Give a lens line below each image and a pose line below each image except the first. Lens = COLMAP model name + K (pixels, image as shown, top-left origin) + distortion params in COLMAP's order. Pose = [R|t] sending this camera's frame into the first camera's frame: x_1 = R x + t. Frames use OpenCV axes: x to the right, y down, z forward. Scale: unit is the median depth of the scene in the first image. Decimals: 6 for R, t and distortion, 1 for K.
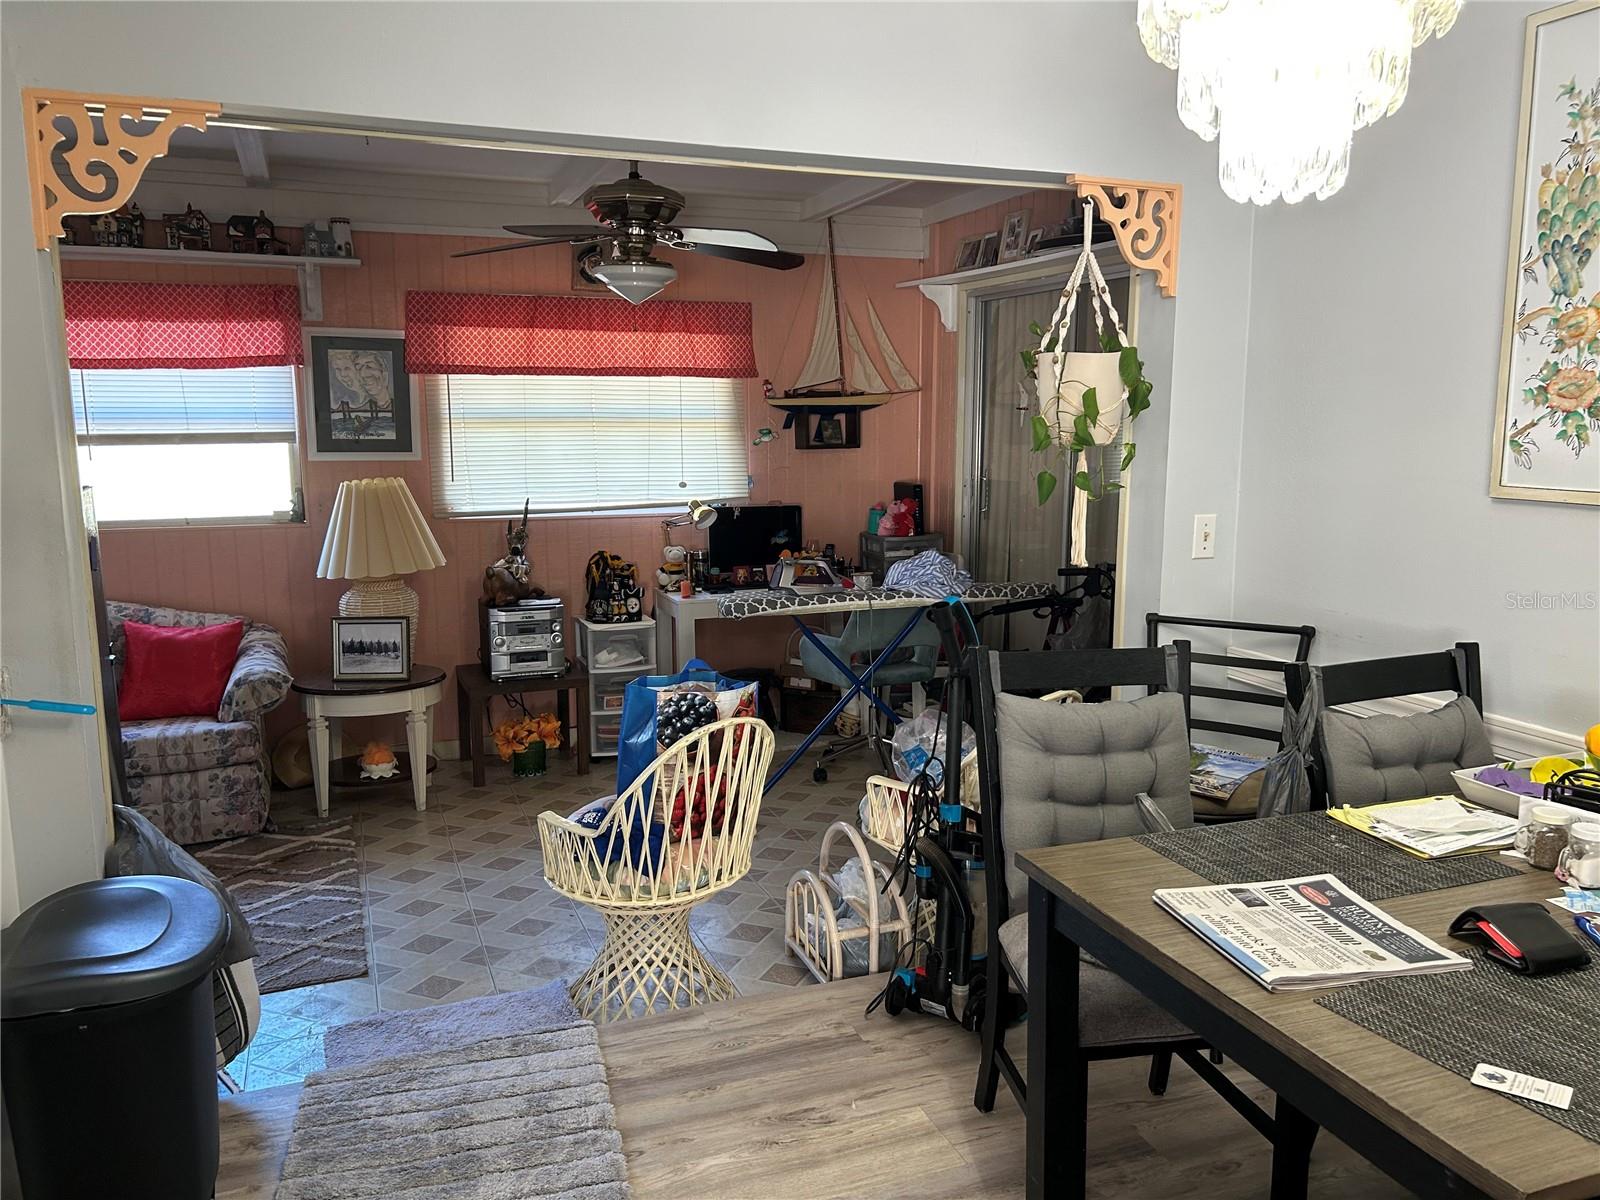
lens RADIAL K [[1178.0, 0, 807.1], [0, 1178.0, 605.3], [0, 0, 1]] dist [0.041944, -0.059084]
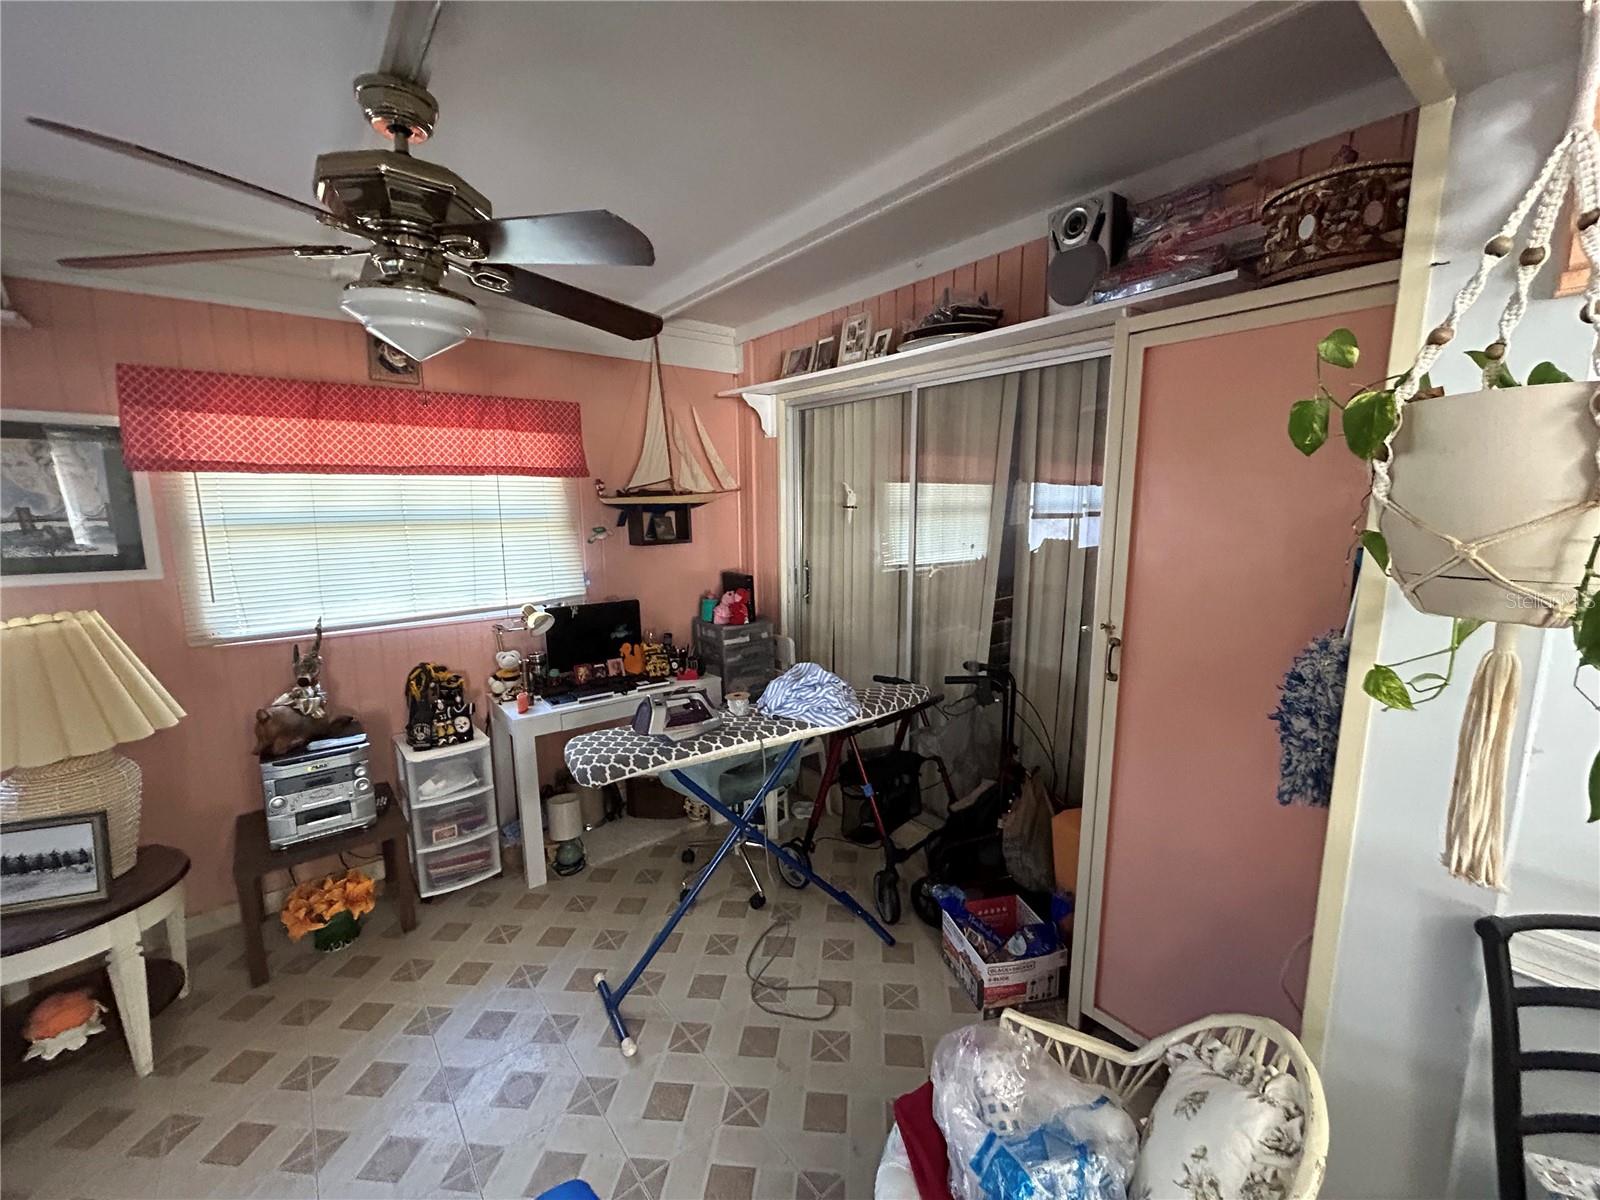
lens RADIAL K [[649.3, 0, 798.4], [0, 649.3, 595.8], [0, 0, 1]] dist [-0.007971, 0.001785]
pose [[0.954446, -0.050010, 0.294165, -0.041938], [0.055026, 0.998446, -0.008794, -0.081509], [-0.293268, 0.024580, 0.955714, 0.444229]]
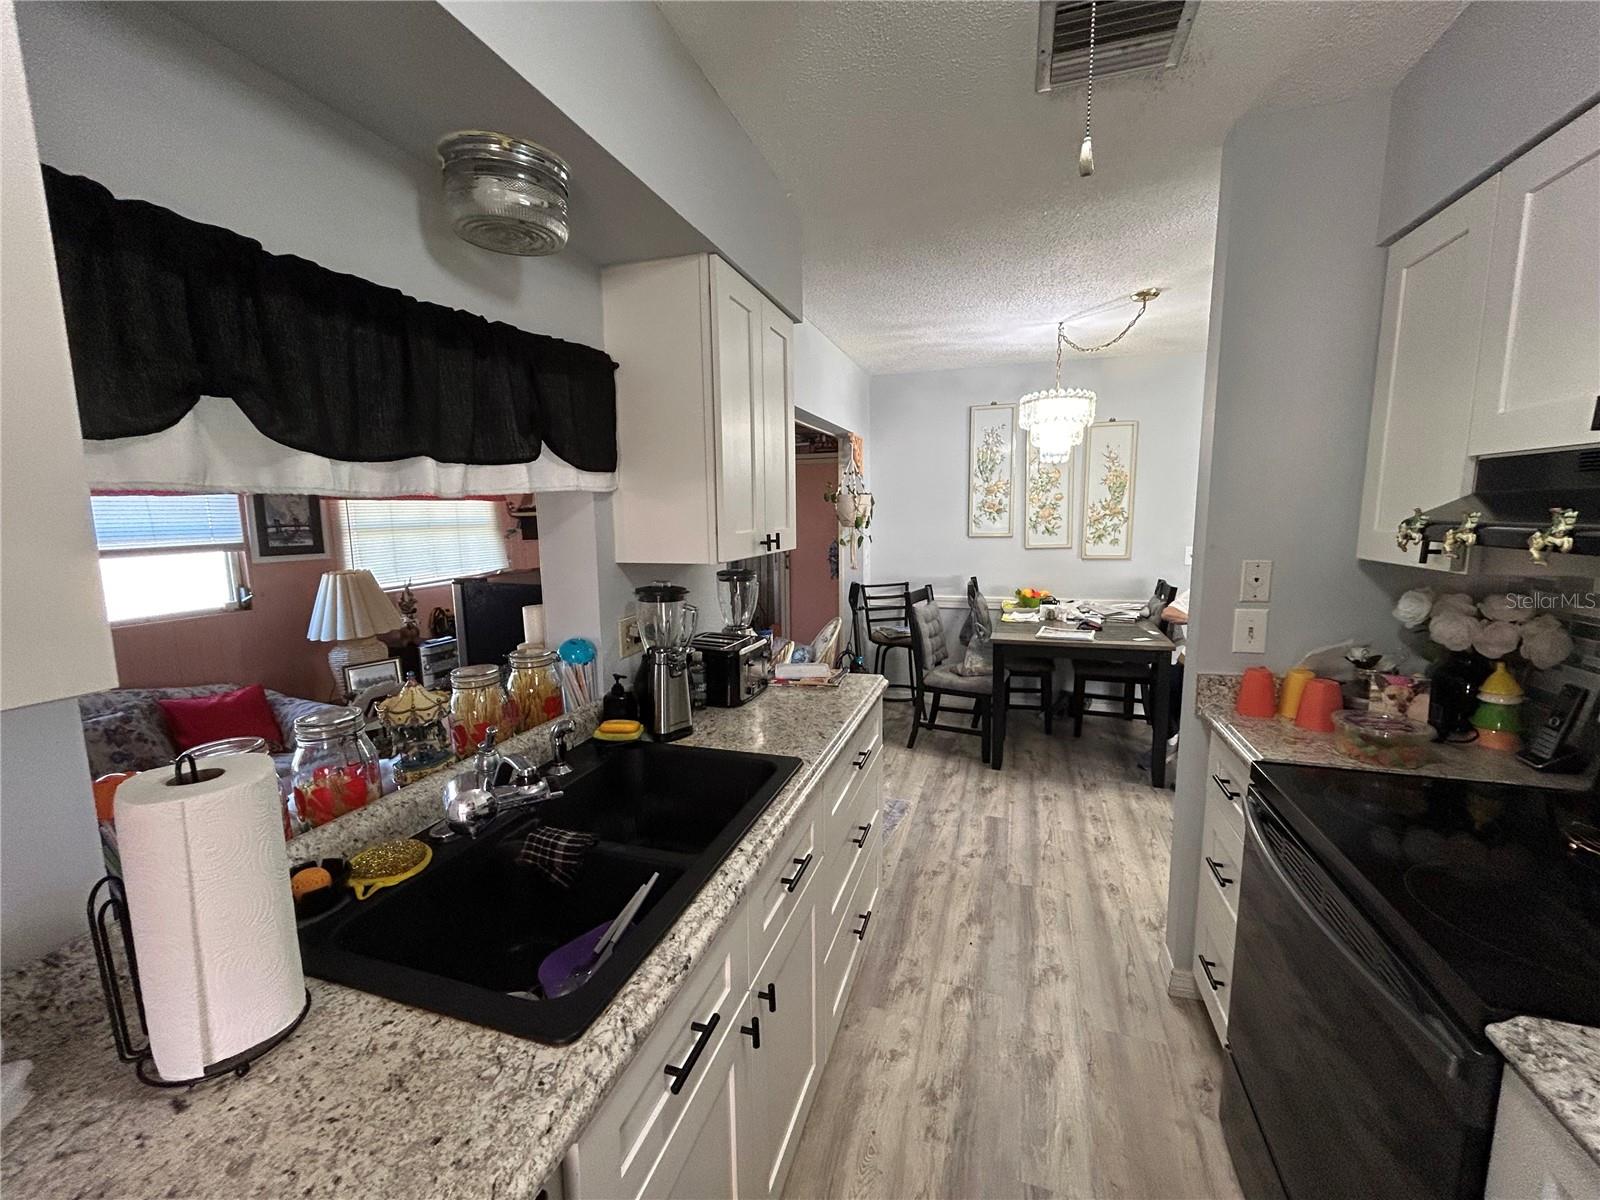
lens RADIAL K [[649.3, 0, 788.2], [0, 649.3, 598.4], [0, 0, 1]] dist [-0.007971, 0.001785]
pose [[0.637104, -0.114218, 0.762268, -0.567208], [0.142042, 0.989420, 0.029535, -0.016793], [-0.757577, 0.089457, 0.646587, 0.060780]]
